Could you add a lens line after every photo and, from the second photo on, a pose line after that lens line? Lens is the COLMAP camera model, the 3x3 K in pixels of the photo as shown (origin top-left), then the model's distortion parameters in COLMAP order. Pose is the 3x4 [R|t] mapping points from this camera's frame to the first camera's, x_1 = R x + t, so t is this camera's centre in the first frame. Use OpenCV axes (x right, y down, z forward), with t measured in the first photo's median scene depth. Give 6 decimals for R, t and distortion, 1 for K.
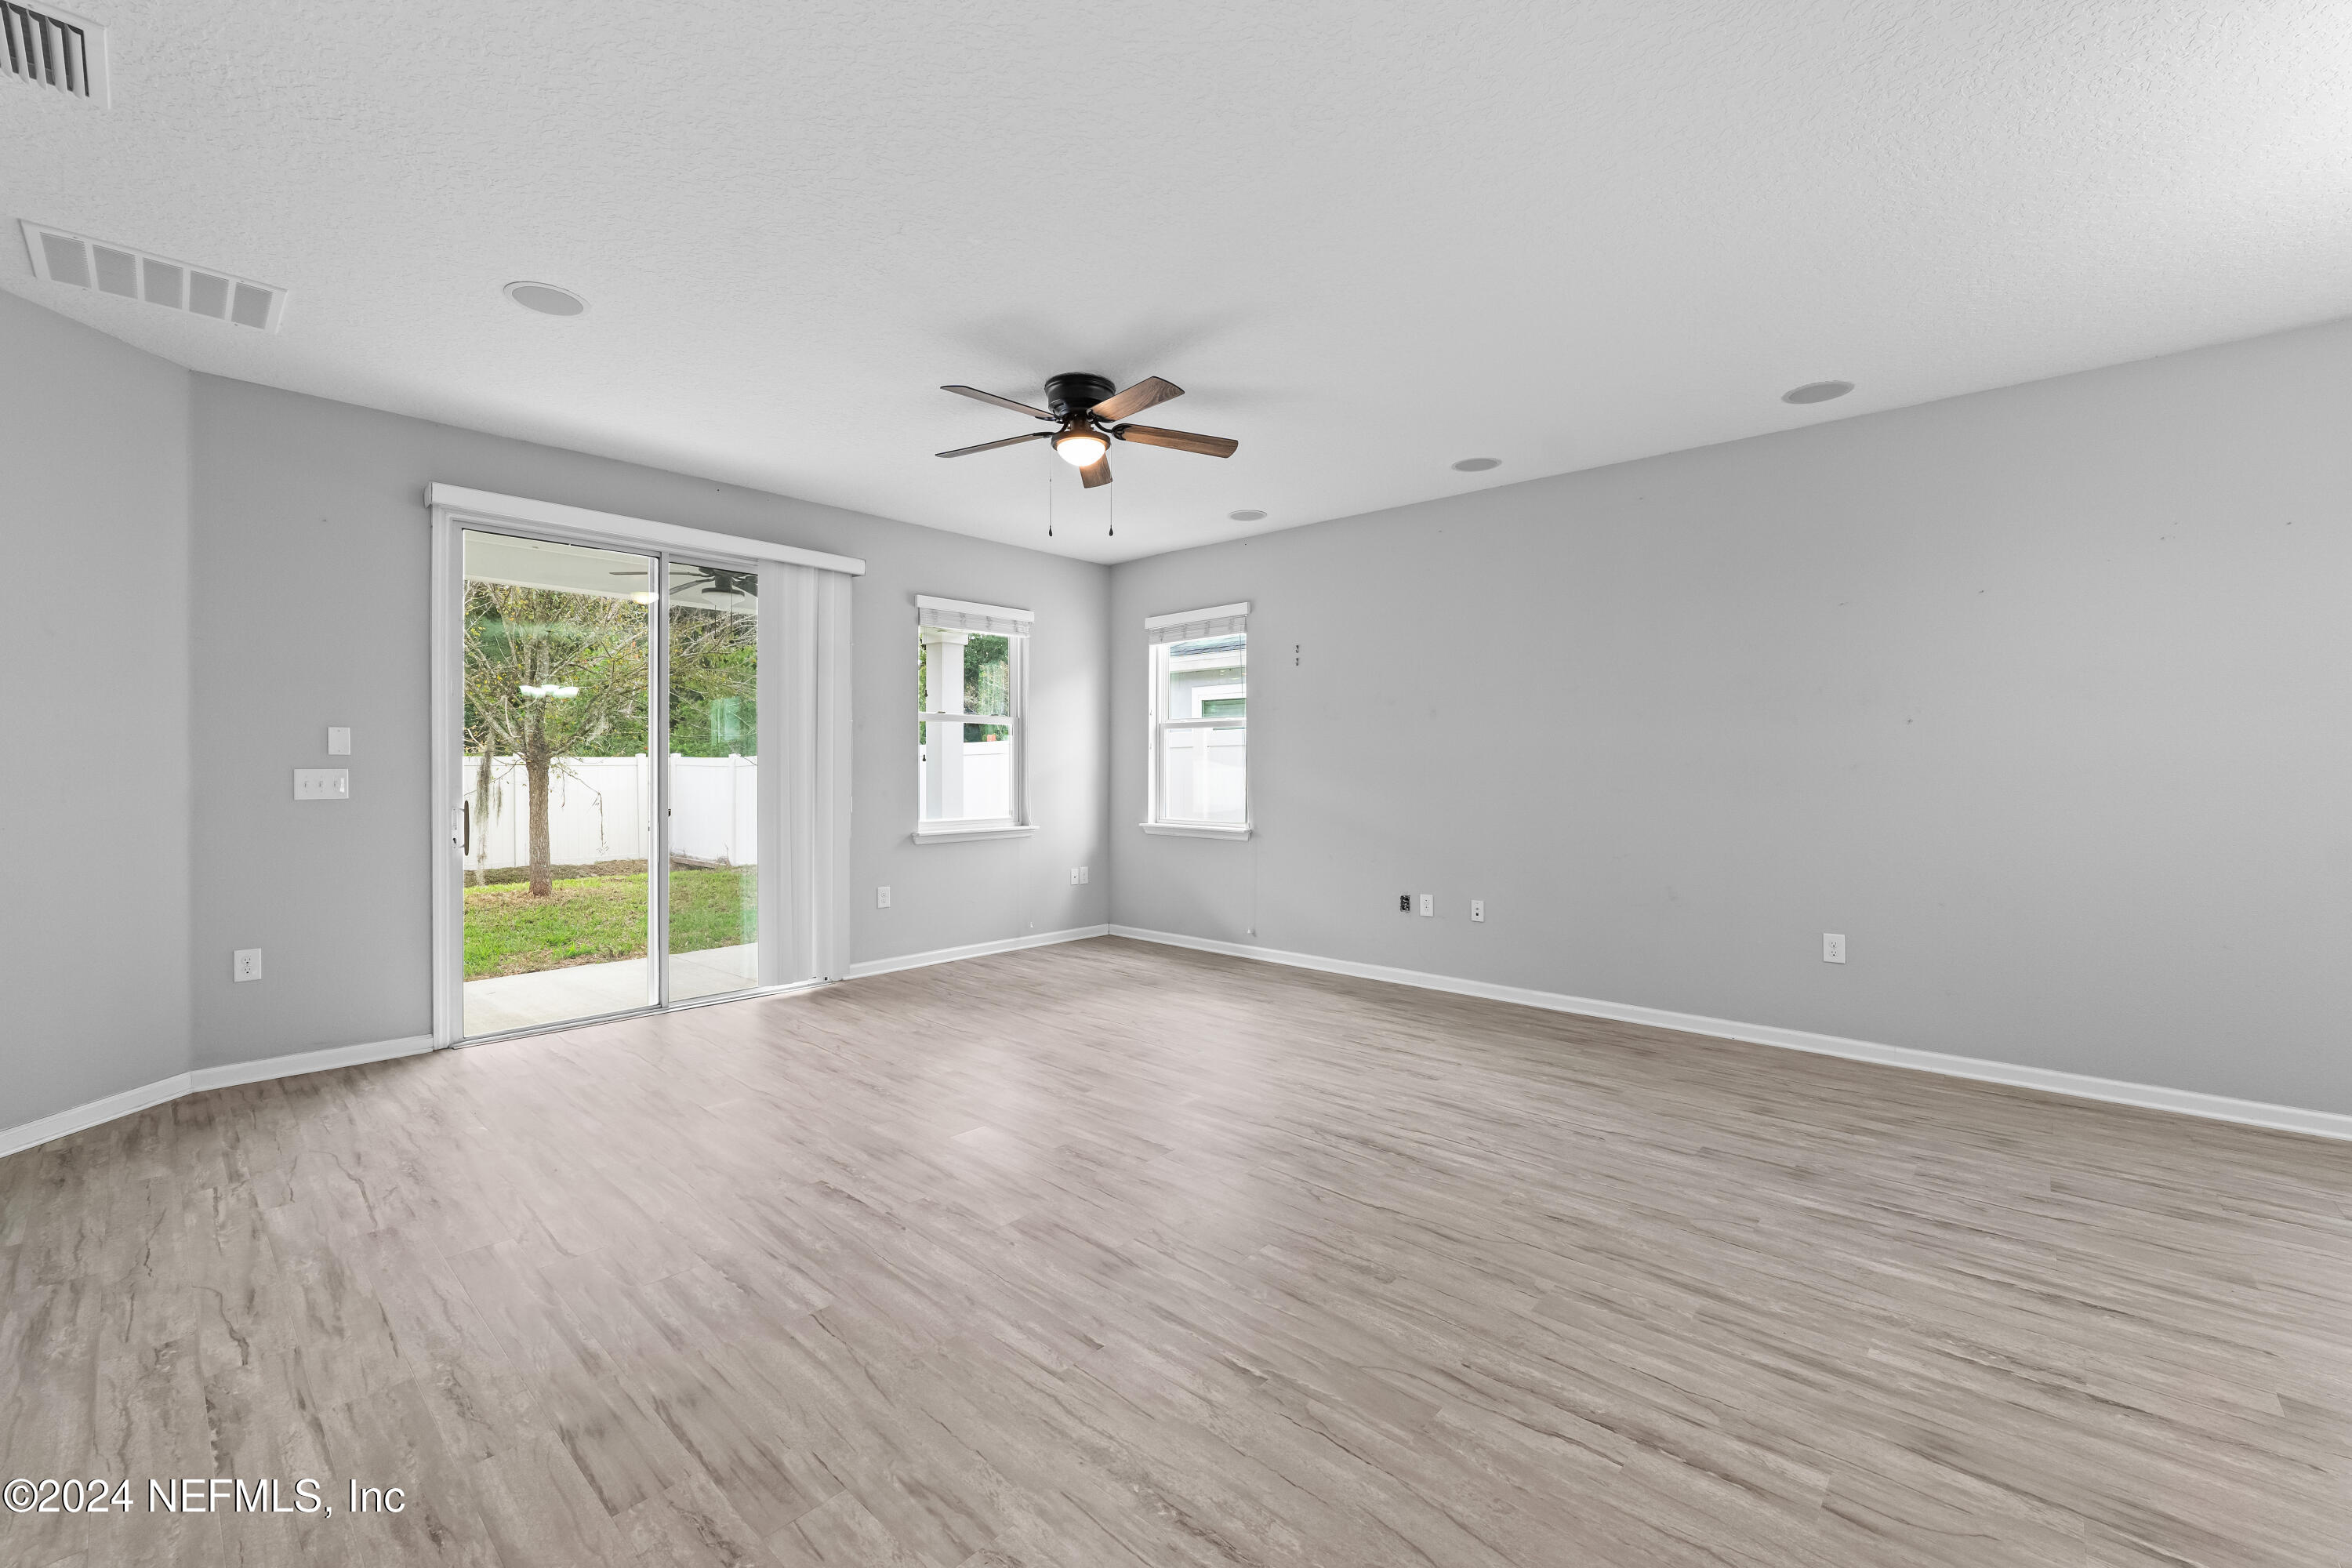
lens RADIAL K [[956.4, 0, 1175.1], [0, 956.4, 767.8], [0, 0, 1]] dist [-0.012995, 0.000601]
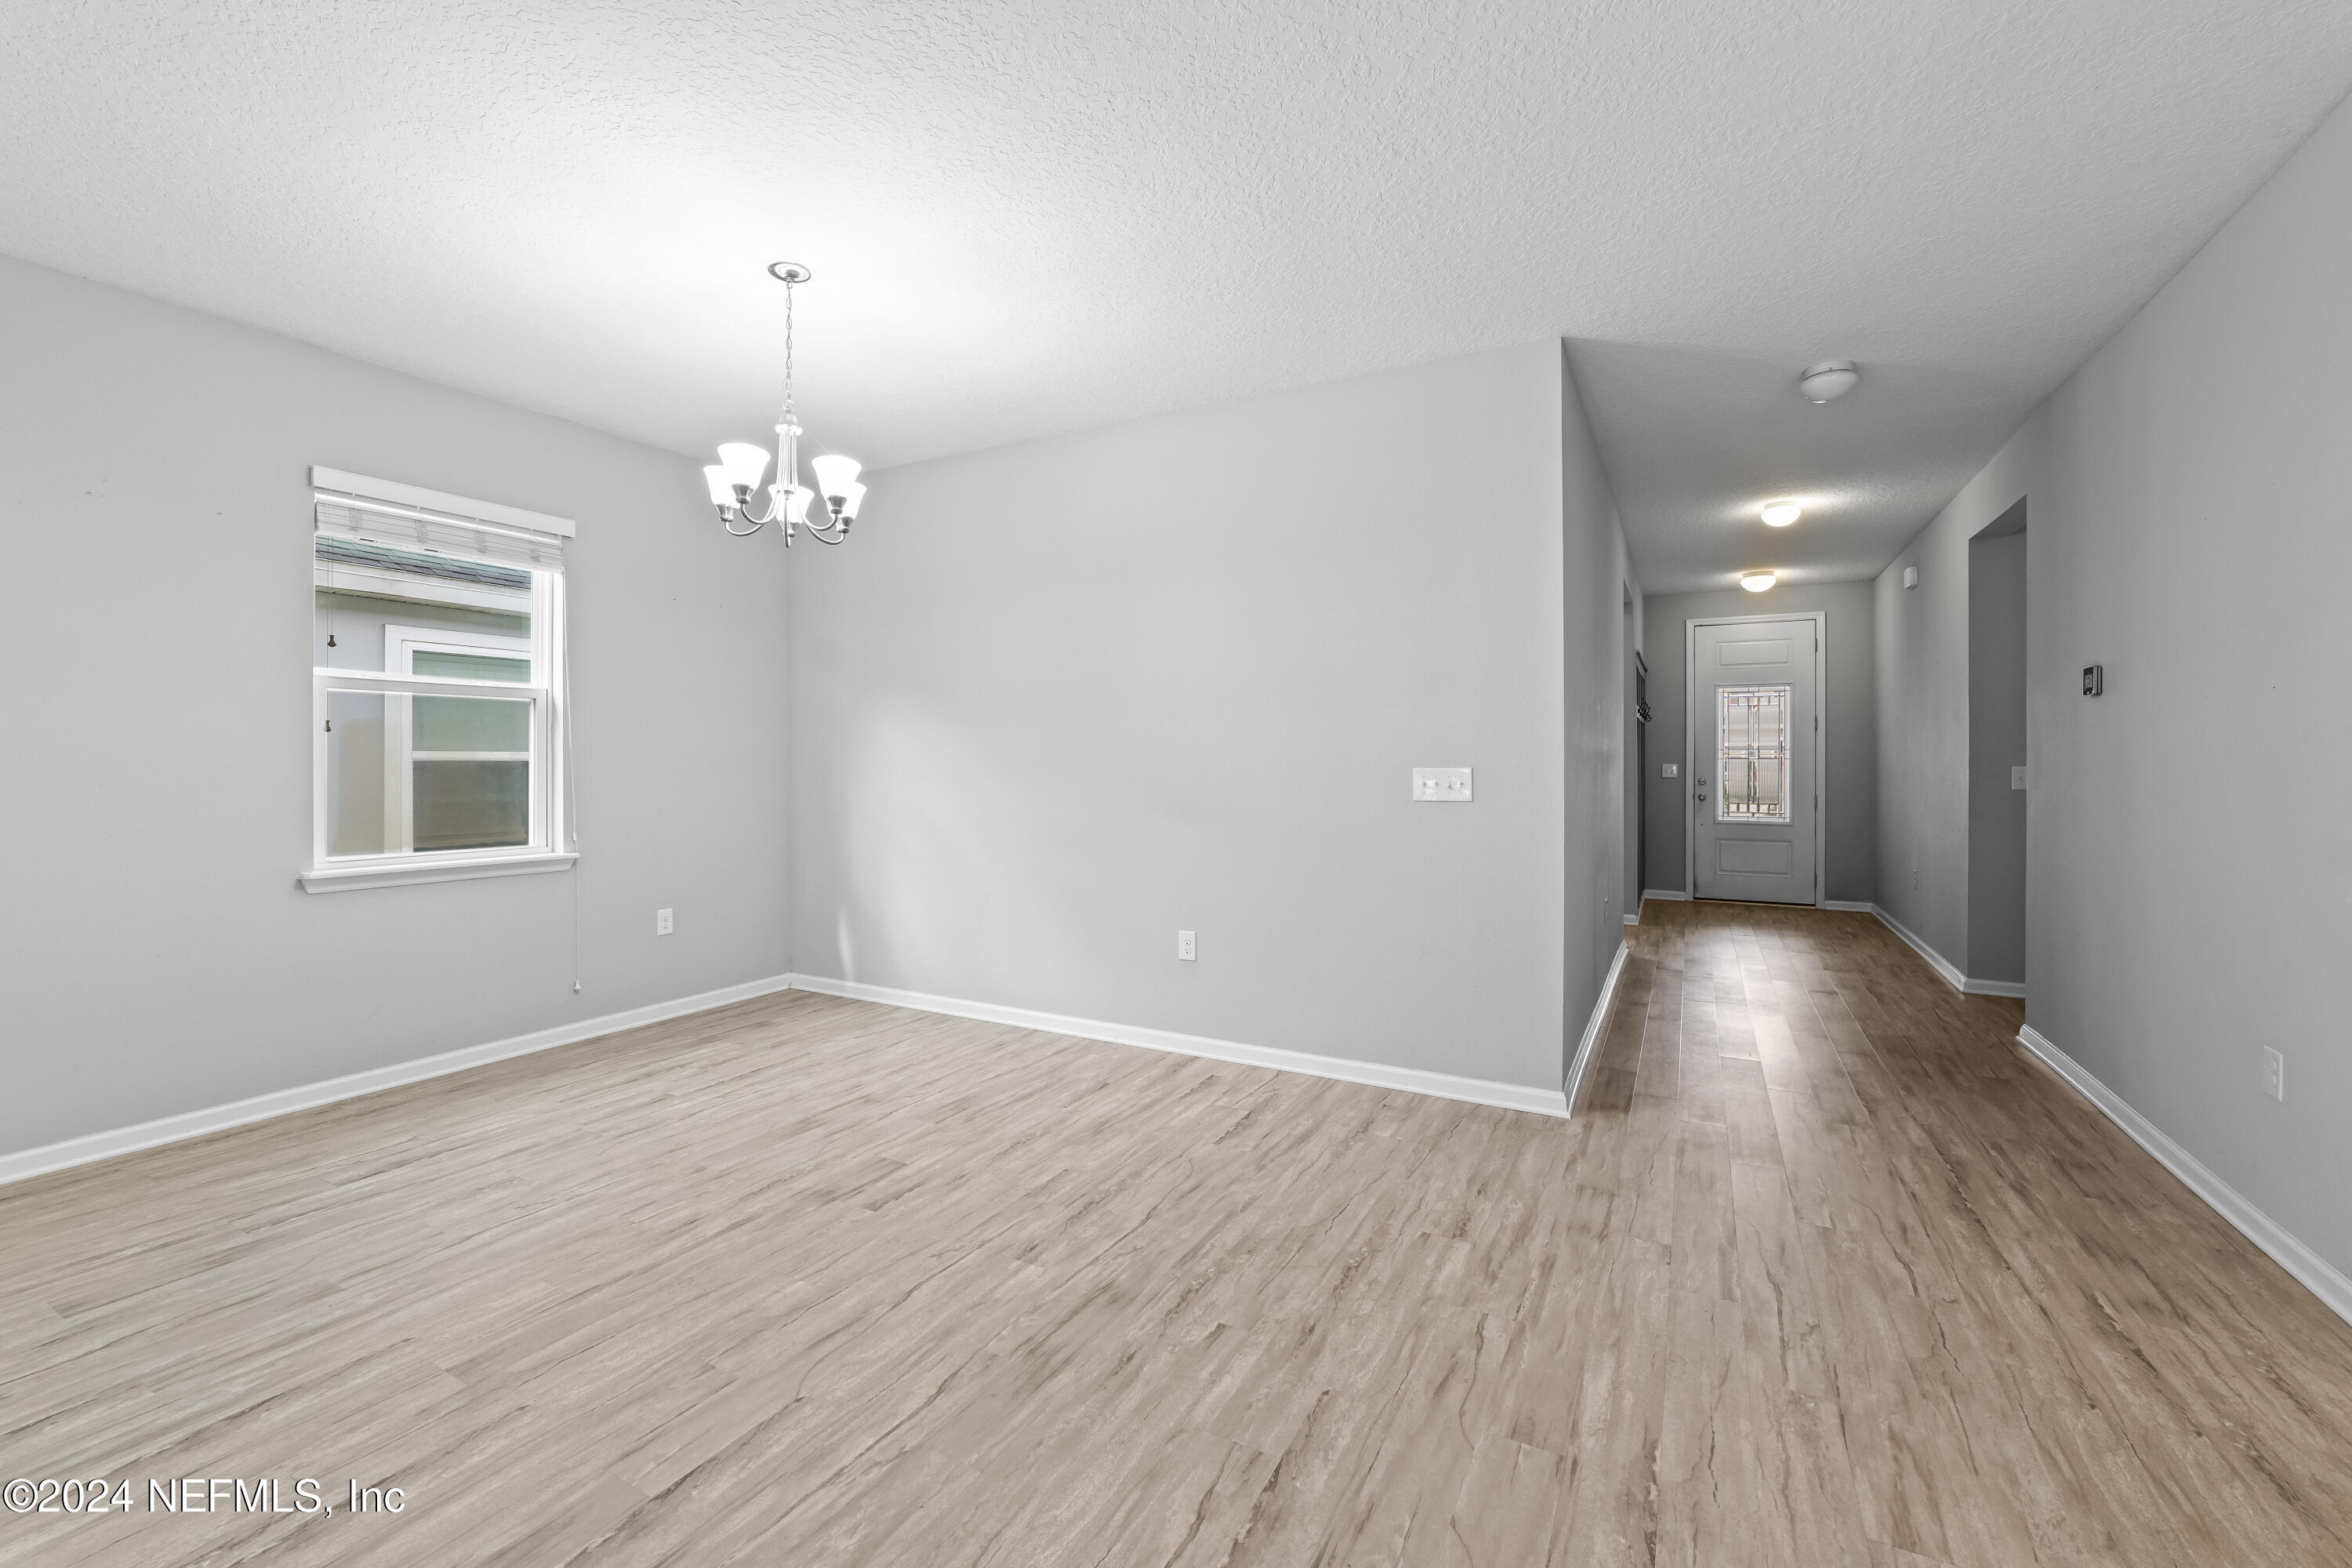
lens RADIAL K [[957.1, 0, 1169.3], [0, 957.1, 787.2], [0, 0, 1]] dist [-0.016188, 0.000034]
pose [[-0.240631, -0.026345, 0.970259, -0.000501], [-0.000890, 0.999637, 0.026922, 0.000060], [-0.970616, 0.005614, -0.240567, 0.304126]]
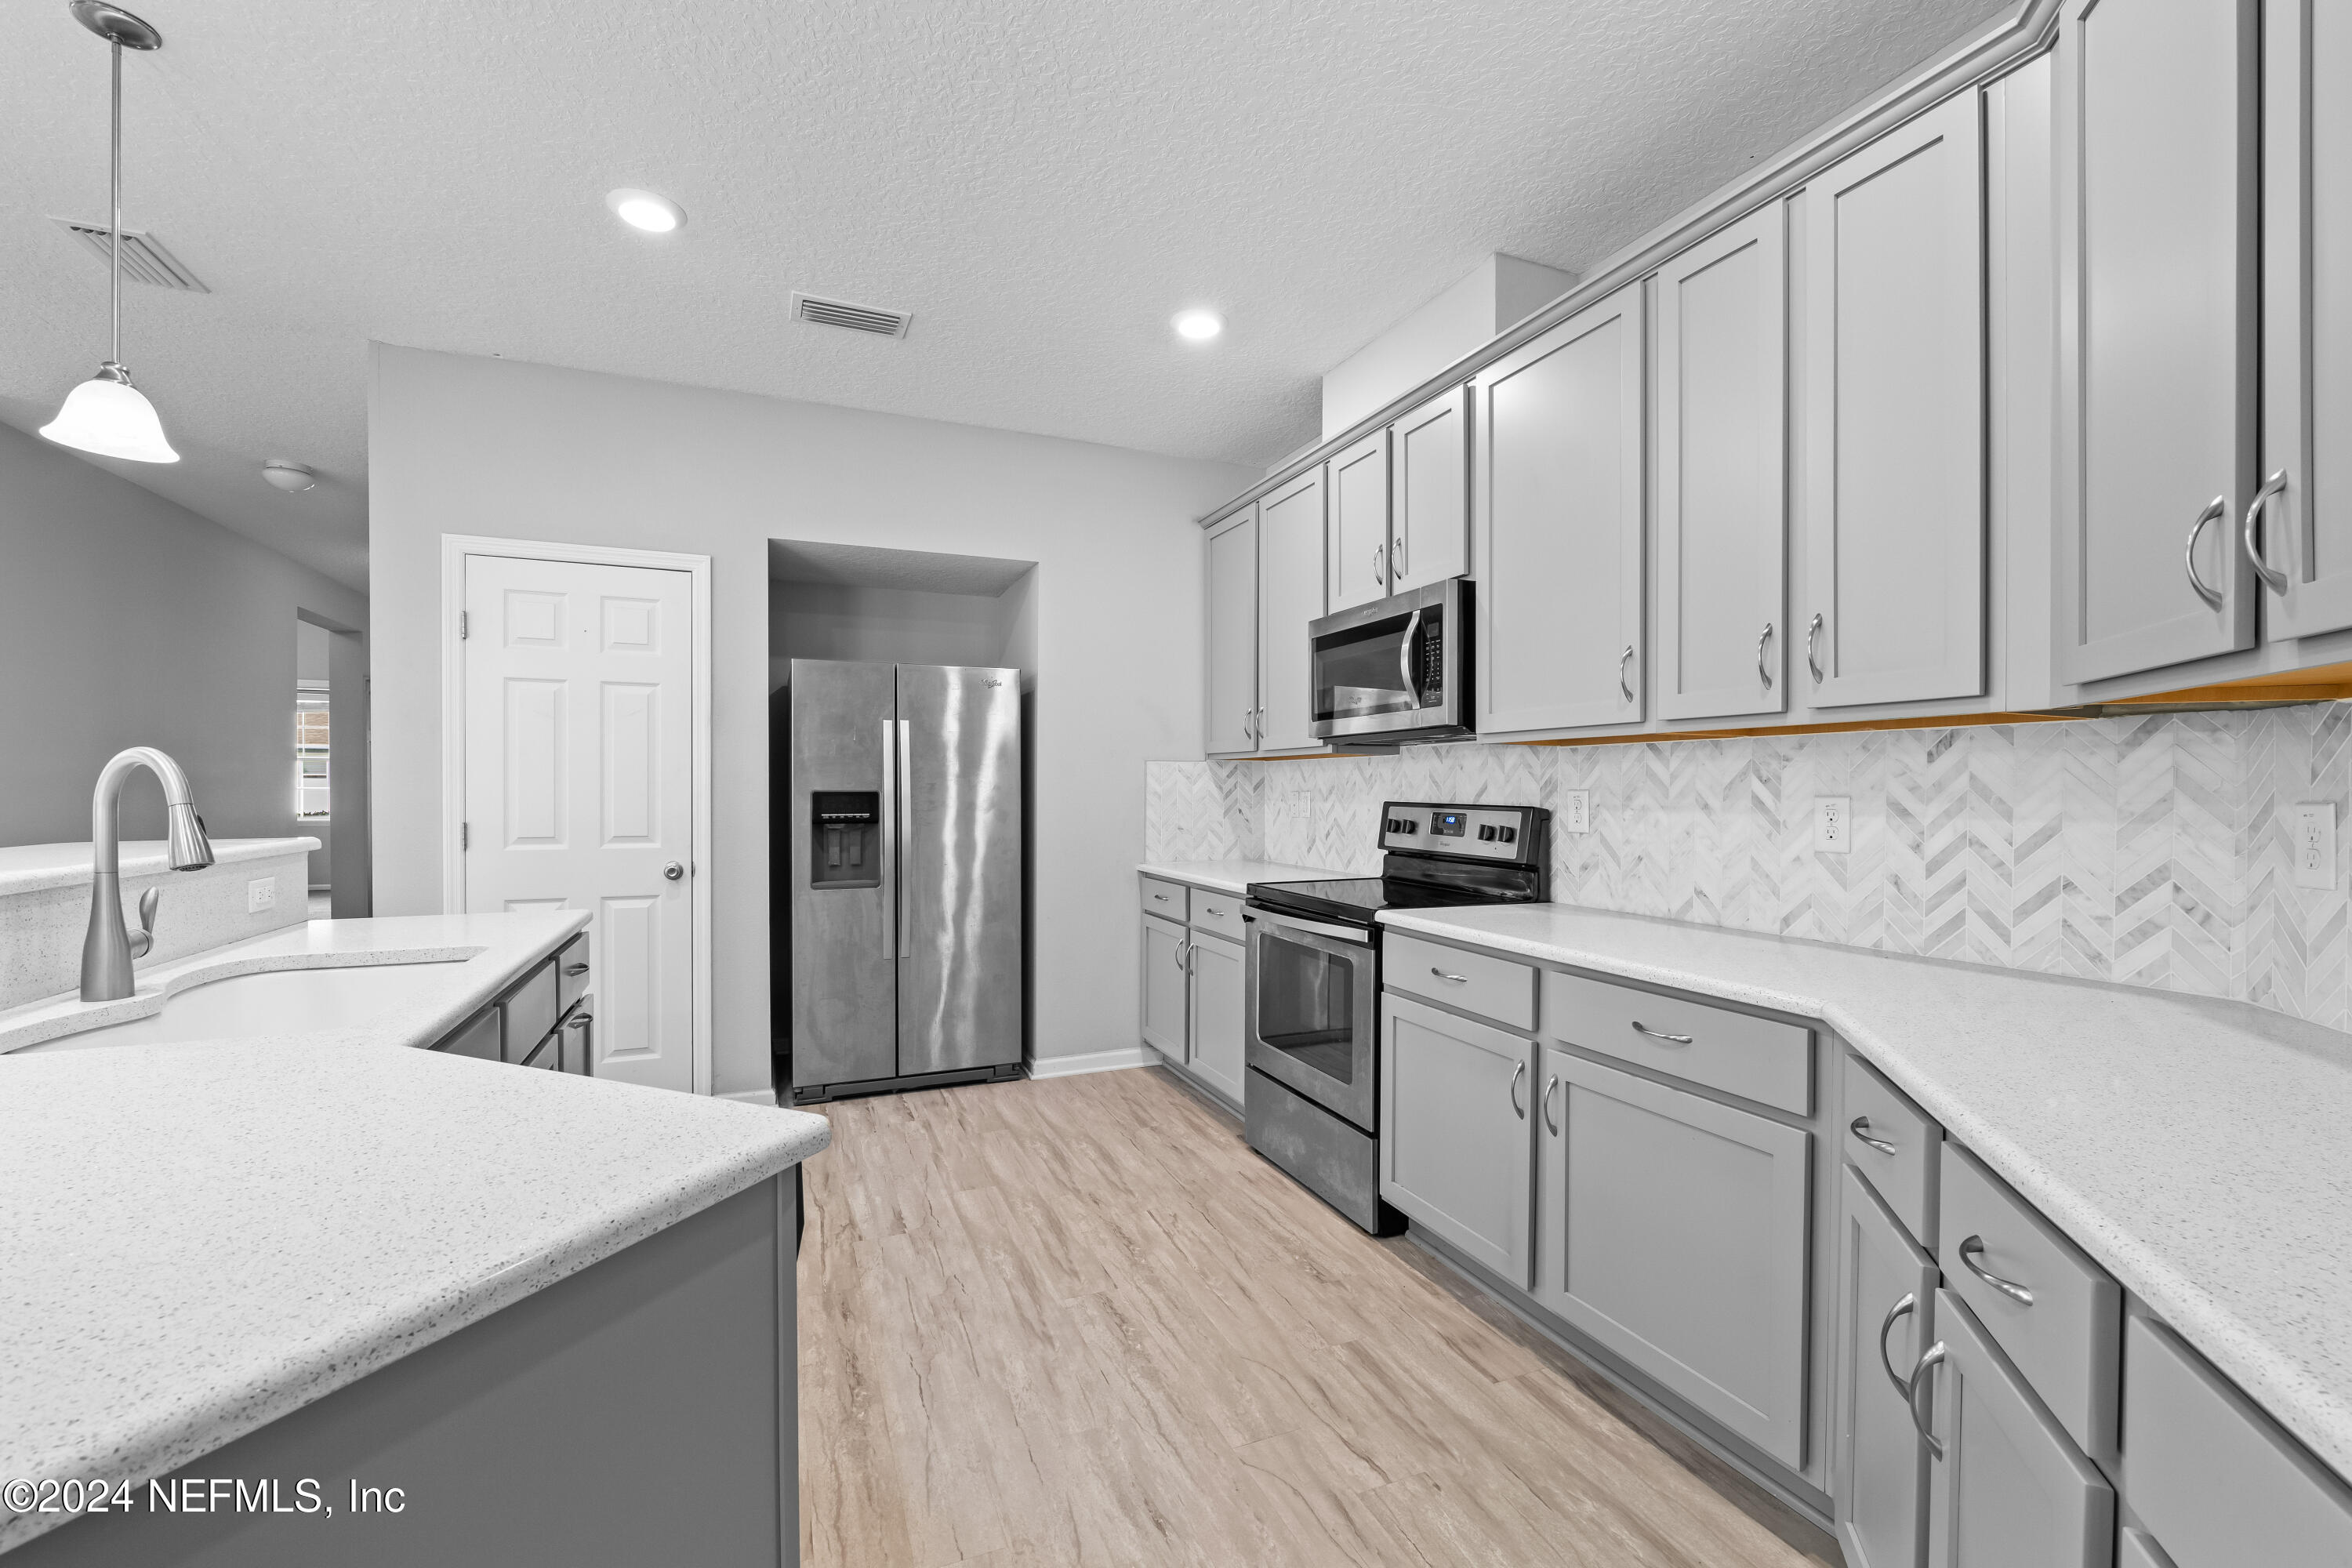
lens RADIAL K [[1003.7, 0, 1176.0], [0, 1003.7, 784.0], [0, 0, 1]] dist [0.000858, 0.000257]
pose [[-0.904240, -0.001115, 0.427024, -0.952681], [-0.002101, 0.999996, -0.001837, -0.004141], [-0.427020, -0.002558, -0.904238, 0.007861]]
